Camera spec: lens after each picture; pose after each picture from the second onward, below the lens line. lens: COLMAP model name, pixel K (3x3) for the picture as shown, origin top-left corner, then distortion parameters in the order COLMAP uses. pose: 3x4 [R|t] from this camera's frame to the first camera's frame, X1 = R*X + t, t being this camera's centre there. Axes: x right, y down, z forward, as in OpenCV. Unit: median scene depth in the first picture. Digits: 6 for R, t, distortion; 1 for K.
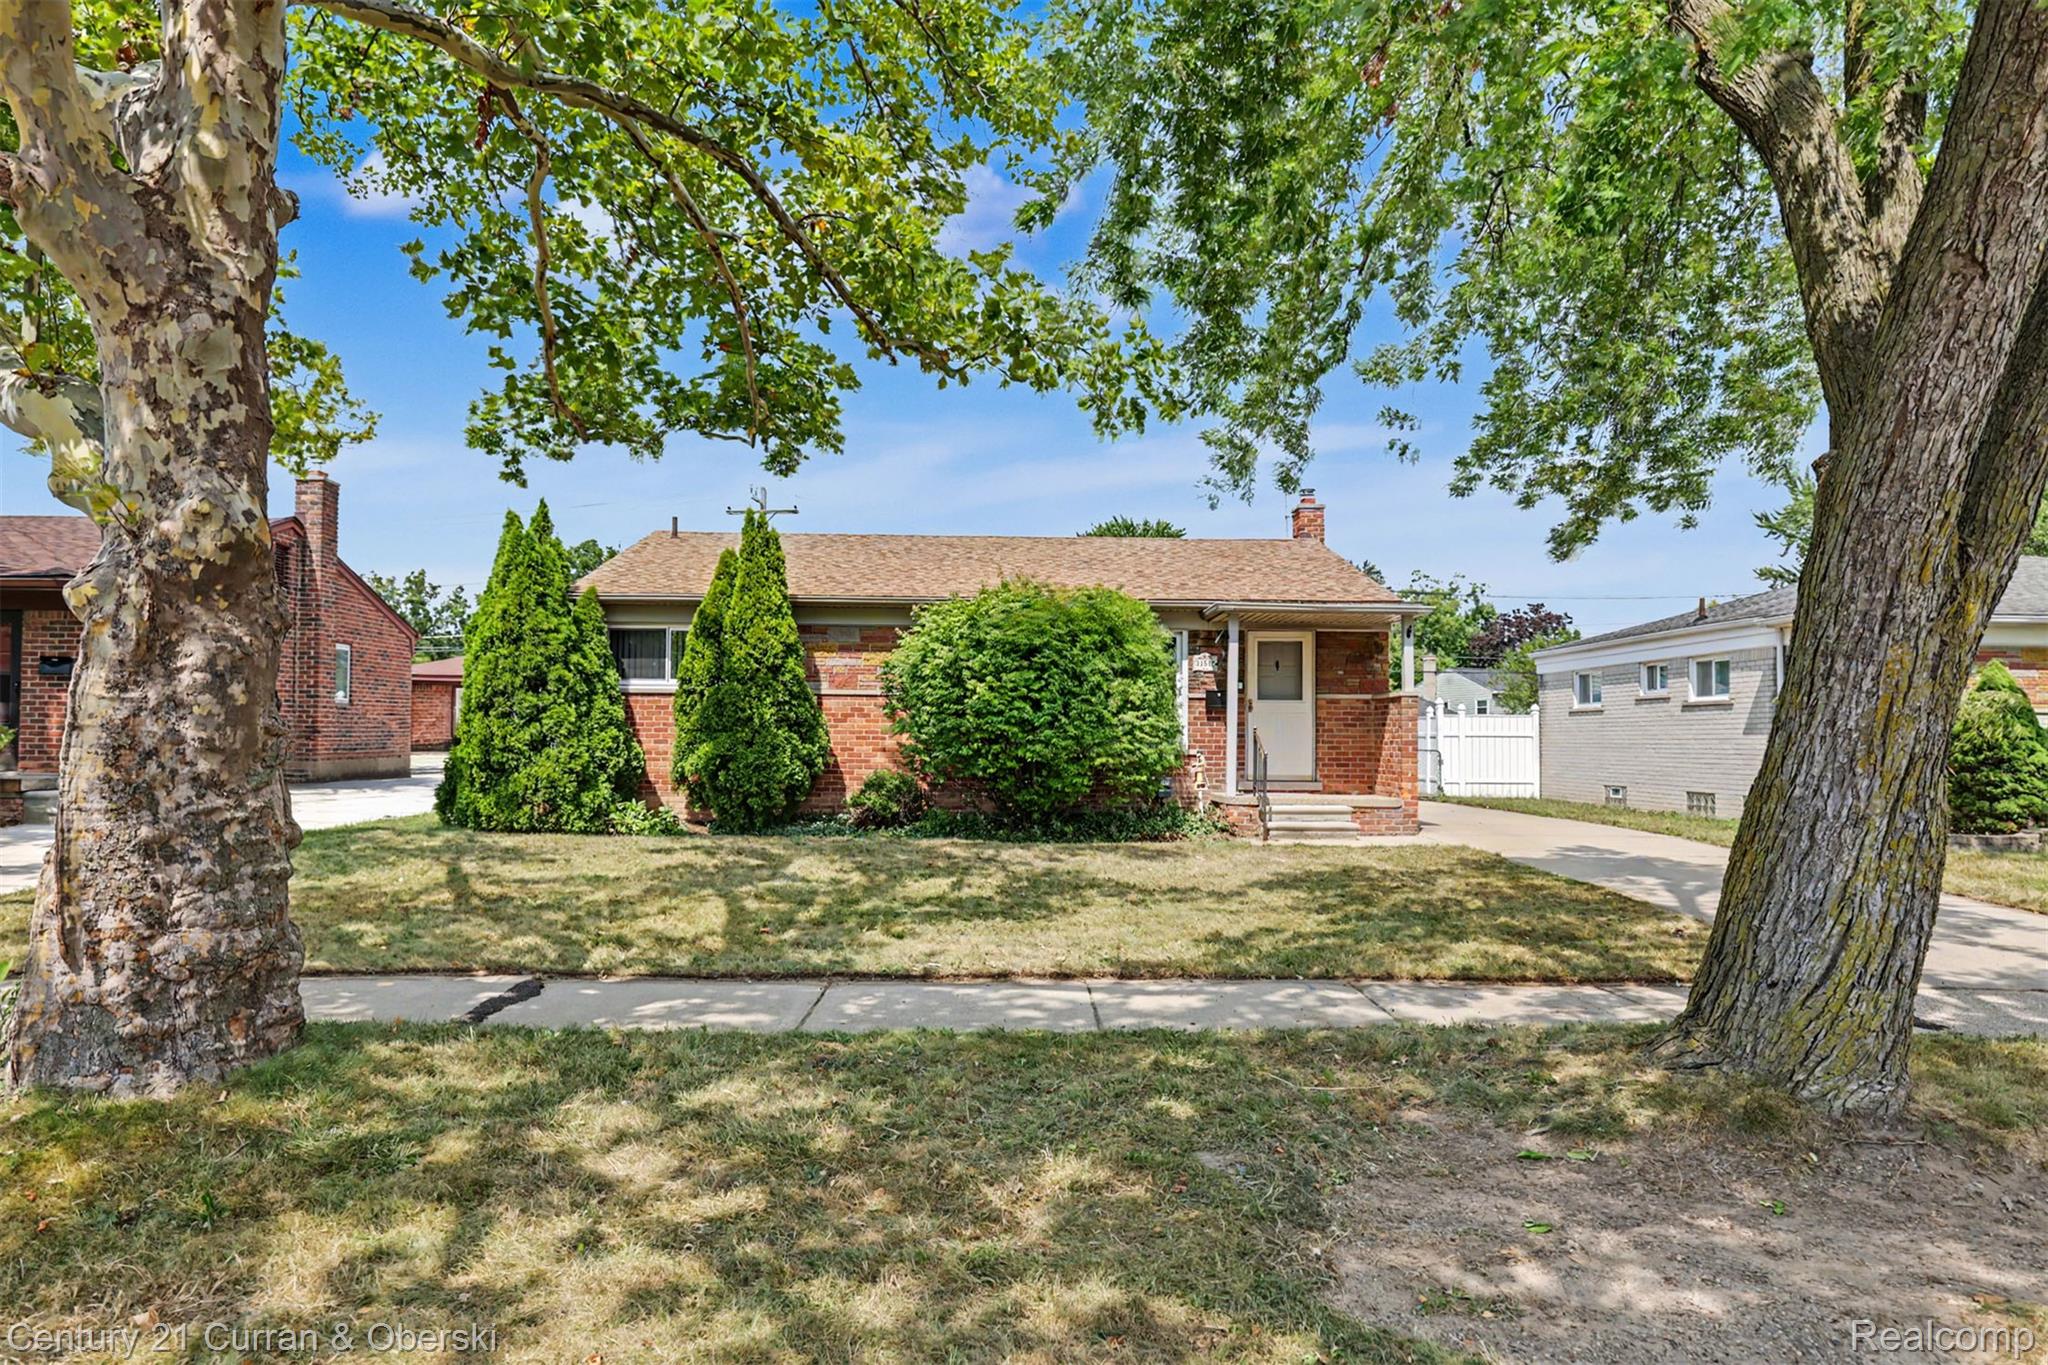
lens RADIAL K [[1301.0, 0, 1024.0], [0, 1301.0, 682.5], [0, 0, 1]] dist [-0.025497, -0.000388]
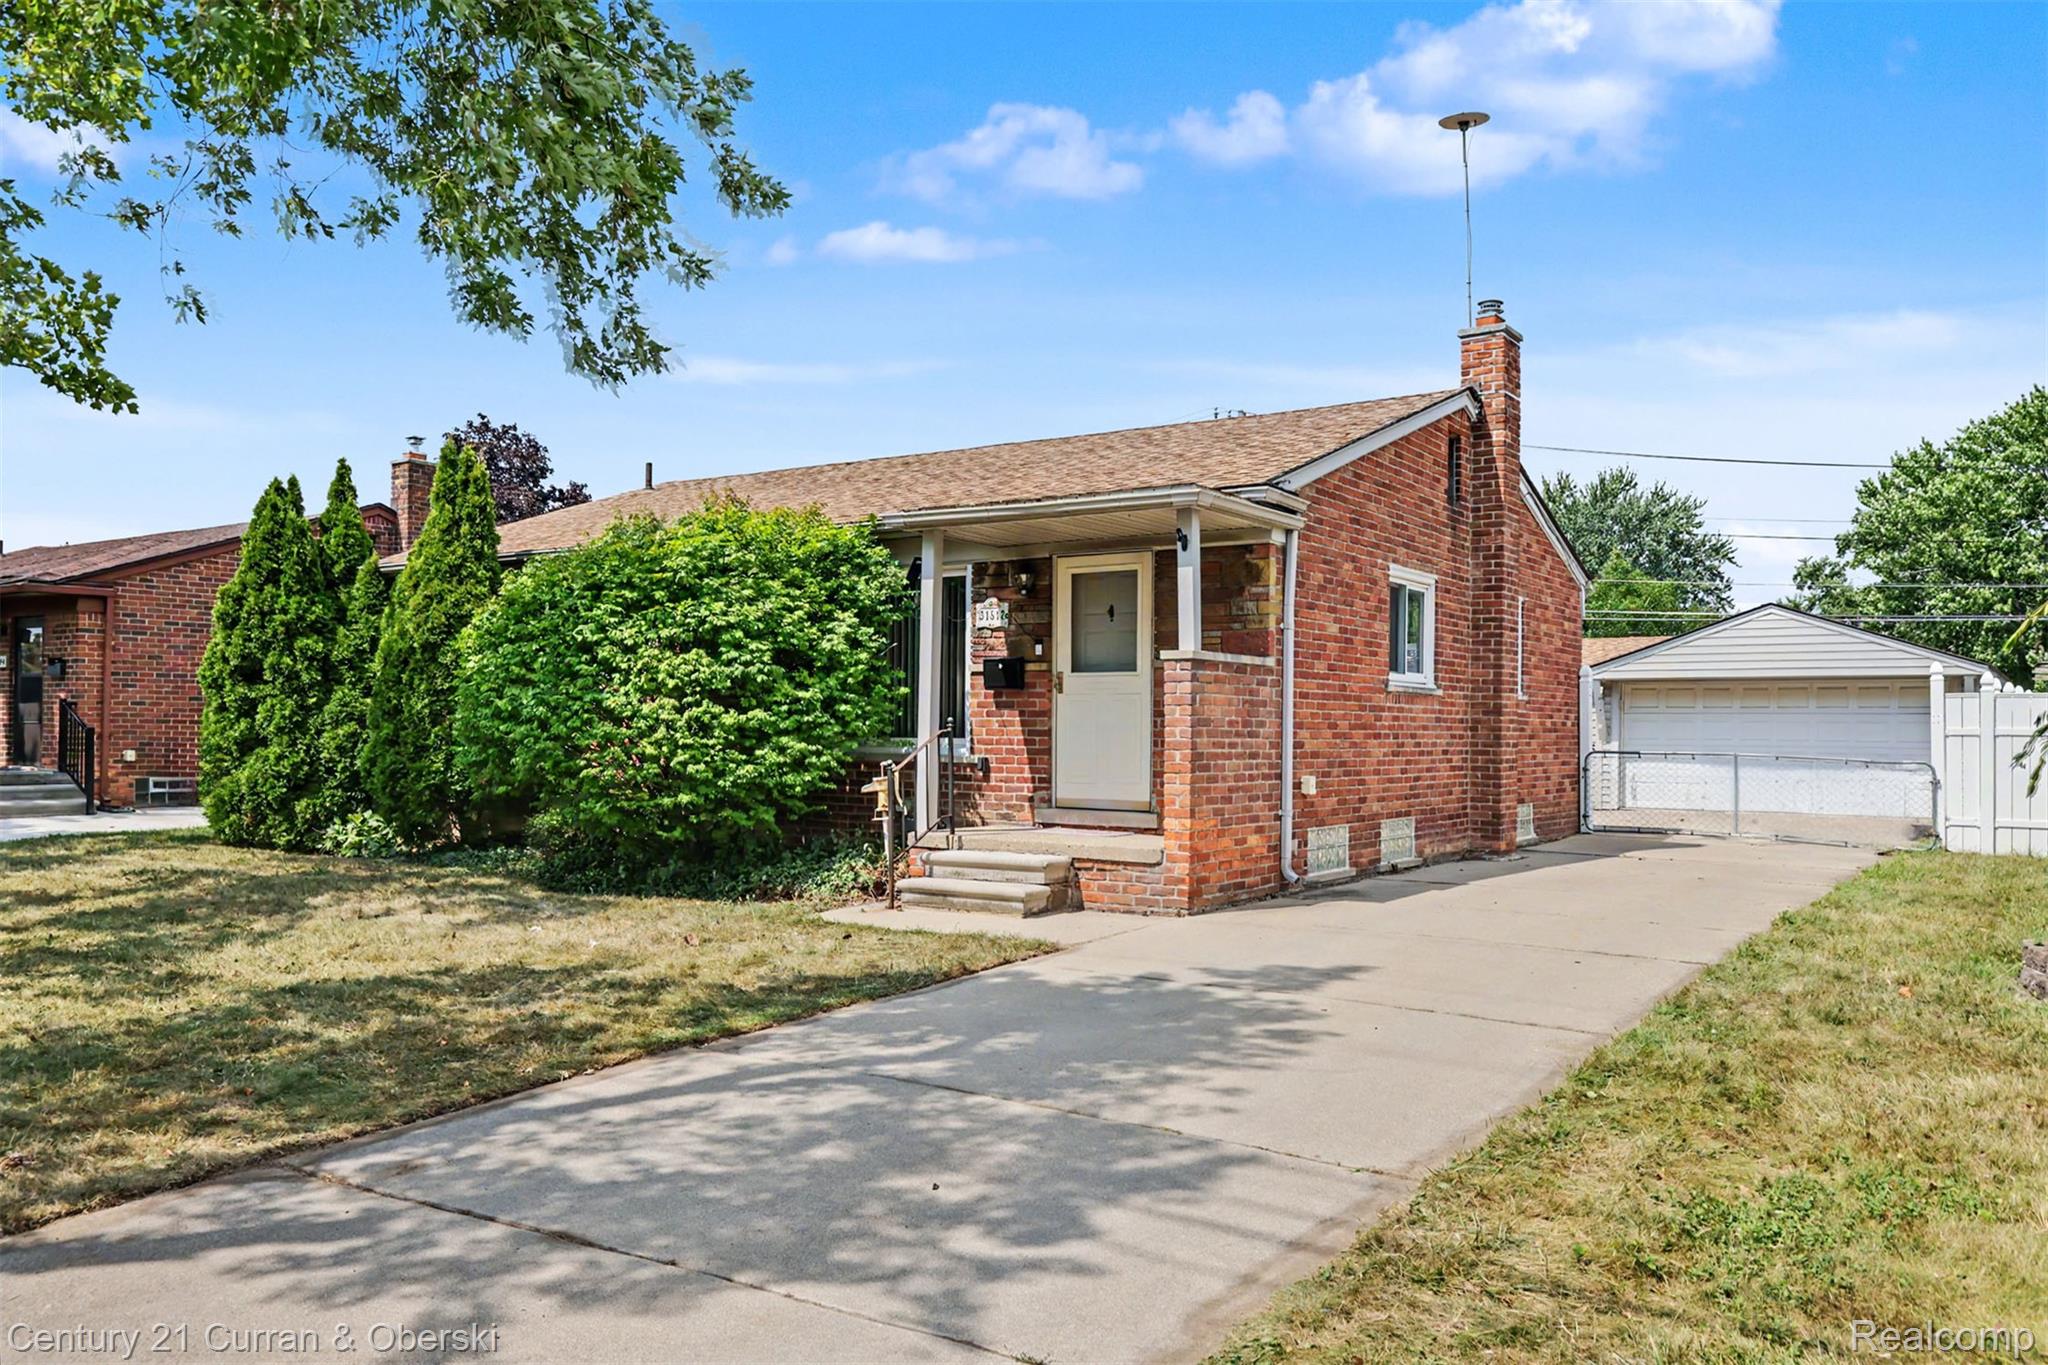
lens RADIAL K [[1592.0, 0, 1027.0], [0, 1592.0, 730.6], [0, 0, 1]] dist [-0.000859, -0.001911]
pose [[0.807411, -0.000742, -0.589990, 0.654143], [0.025783, 0.999088, 0.034027, 0.015994], [0.589426, -0.042685, 0.806694, 0.440075]]
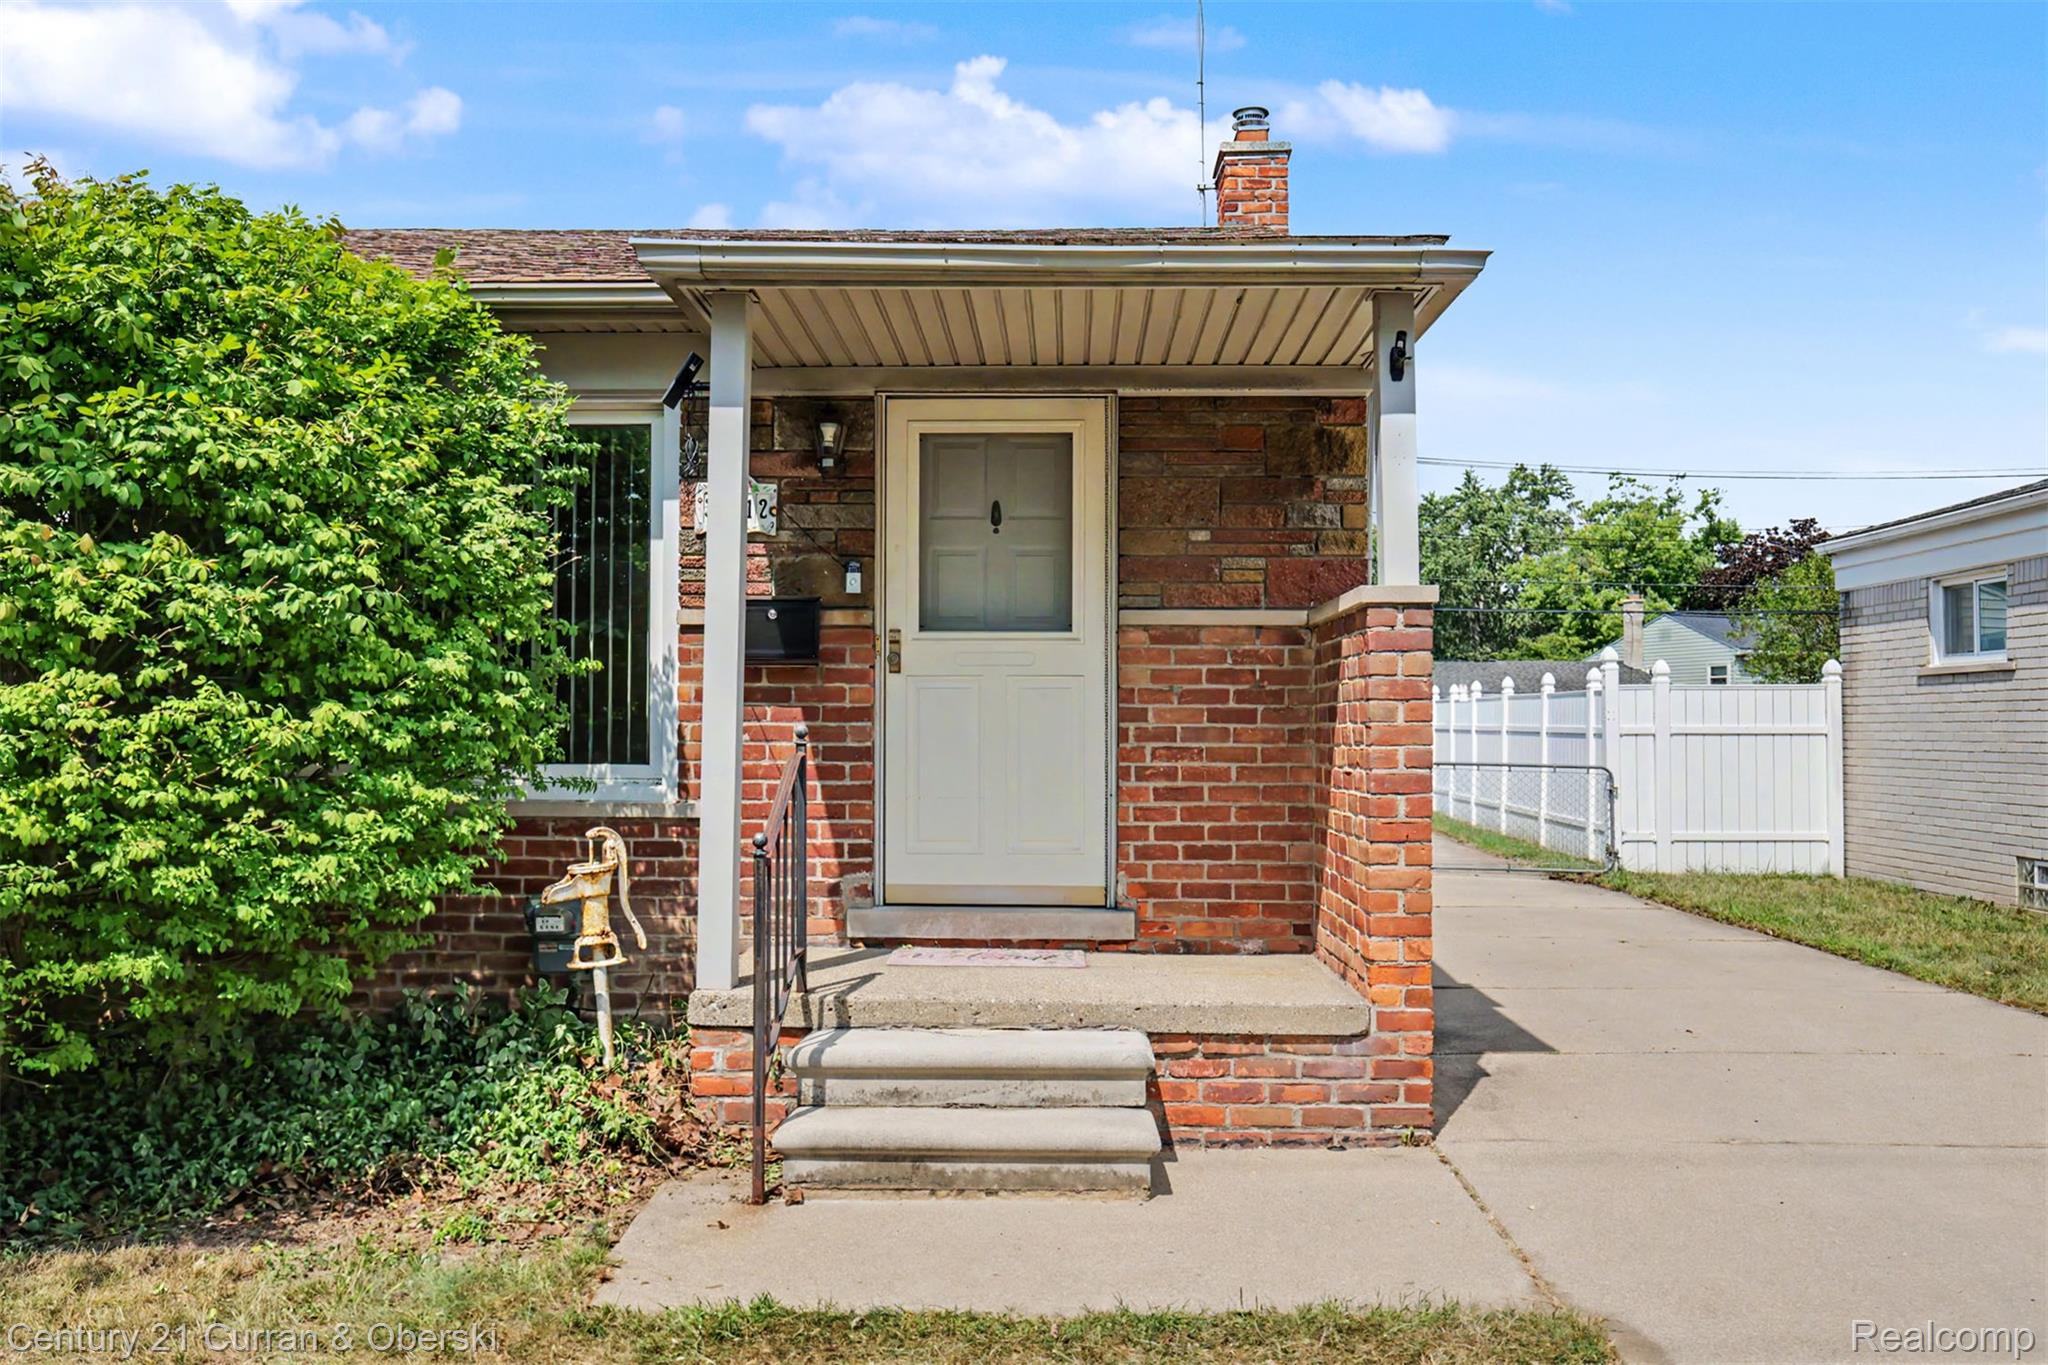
lens RADIAL K [[1706.3, 0, 1024.0], [0, 1706.3, 682.5], [0, 0, 1]] dist [0.006212, 0.003608]
pose [[0.998843, -0.006700, -0.047620, 0.244778], [0.007581, 0.999803, 0.018324, 0.019727], [0.047488, -0.018664, 0.998697, 0.676165]]
